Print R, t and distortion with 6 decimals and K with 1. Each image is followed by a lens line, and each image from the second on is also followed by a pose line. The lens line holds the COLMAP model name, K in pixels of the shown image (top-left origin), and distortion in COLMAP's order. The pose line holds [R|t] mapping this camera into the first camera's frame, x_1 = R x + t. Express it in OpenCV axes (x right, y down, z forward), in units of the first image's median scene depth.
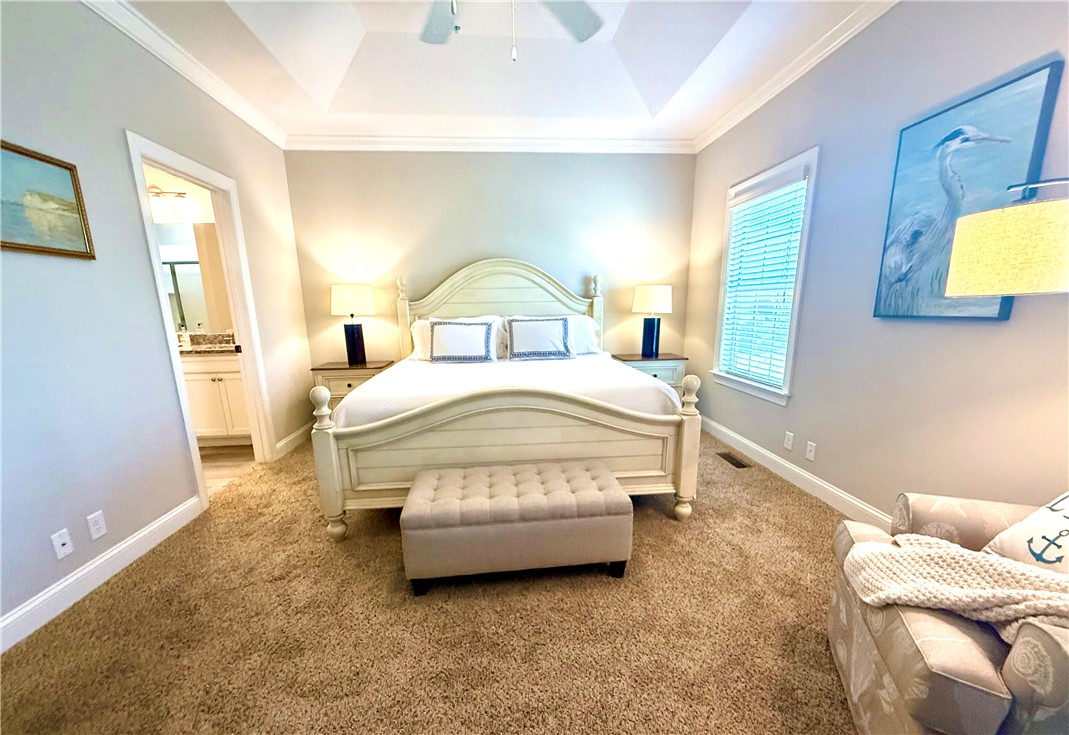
lens RADIAL K [[430.0, 0, 534.2], [0, 430.0, 400.7], [0, 0, 1]] dist [0.006732, -0.000291]
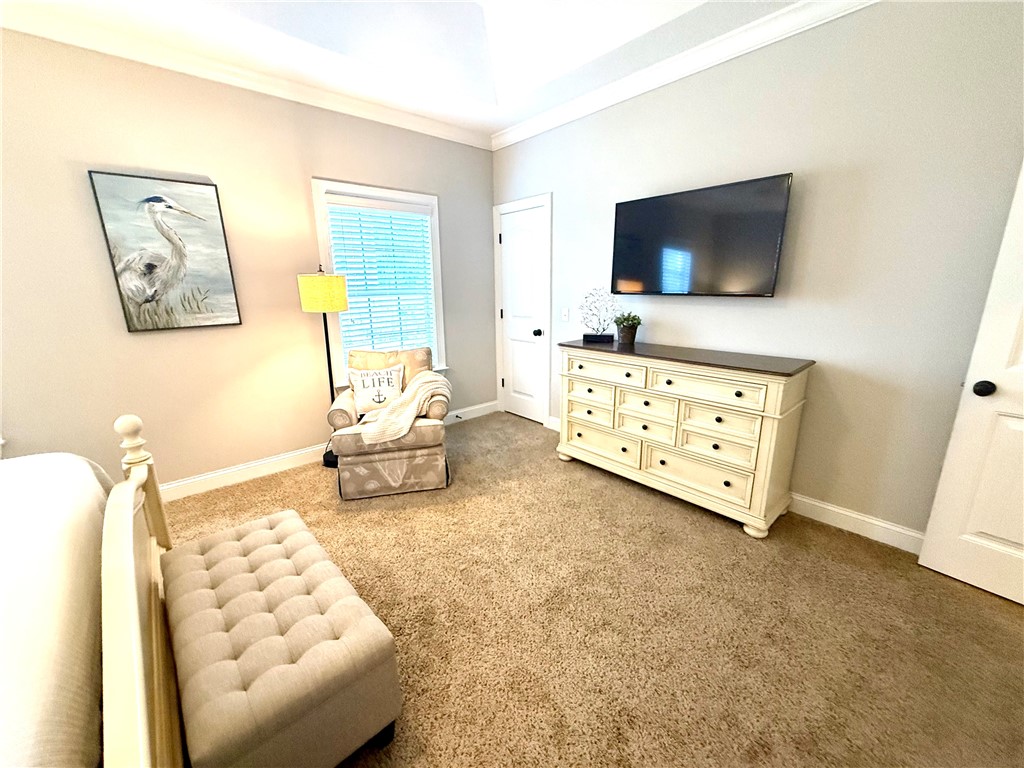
lens RADIAL K [[408.3, 0, 511.3], [0, 408.3, 385.8], [0, 0, 1]] dist [-0.004513, -0.000154]
pose [[-0.593316, -0.171621, 0.786462, -0.560549], [0.197813, 0.915964, 0.349114, -0.195220], [-0.780286, 0.362707, -0.509507, 0.660595]]
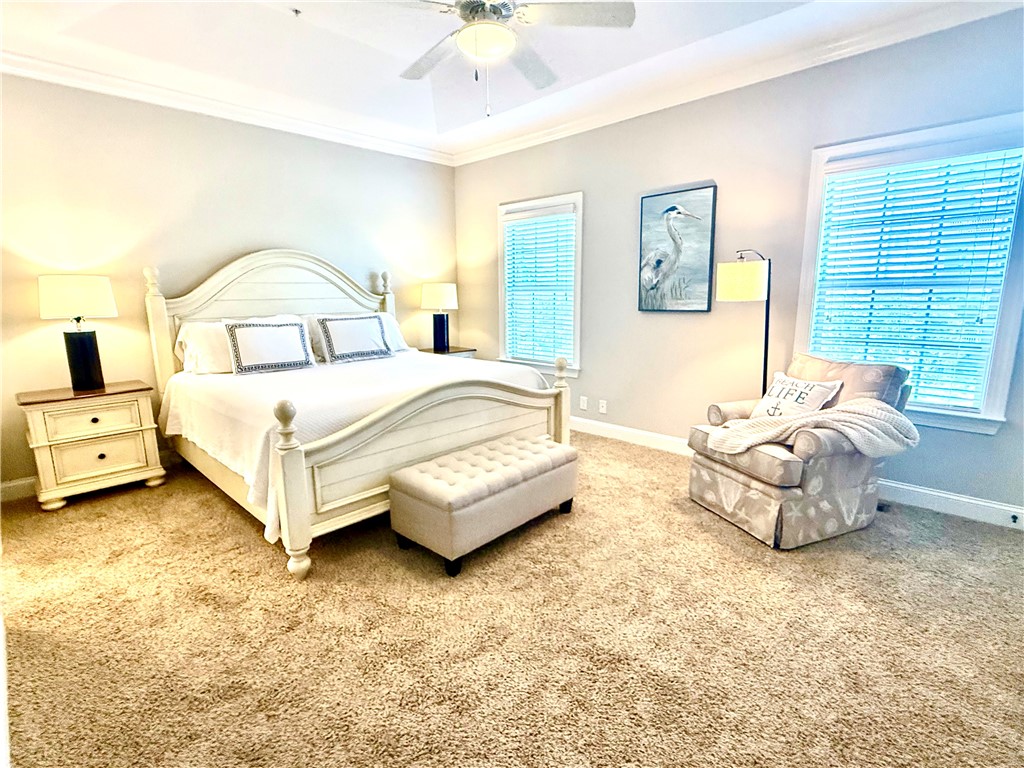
lens RADIAL K [[506.0, 0, 512.2], [0, 506.0, 381.2], [0, 0, 1]] dist [0.018680, 0.000313]
pose [[0.757948, -0.106962, 0.643486, -0.623738], [0.141280, 0.989968, -0.001855, -0.002797], [-0.636832, 0.092318, 0.765455, -0.070297]]
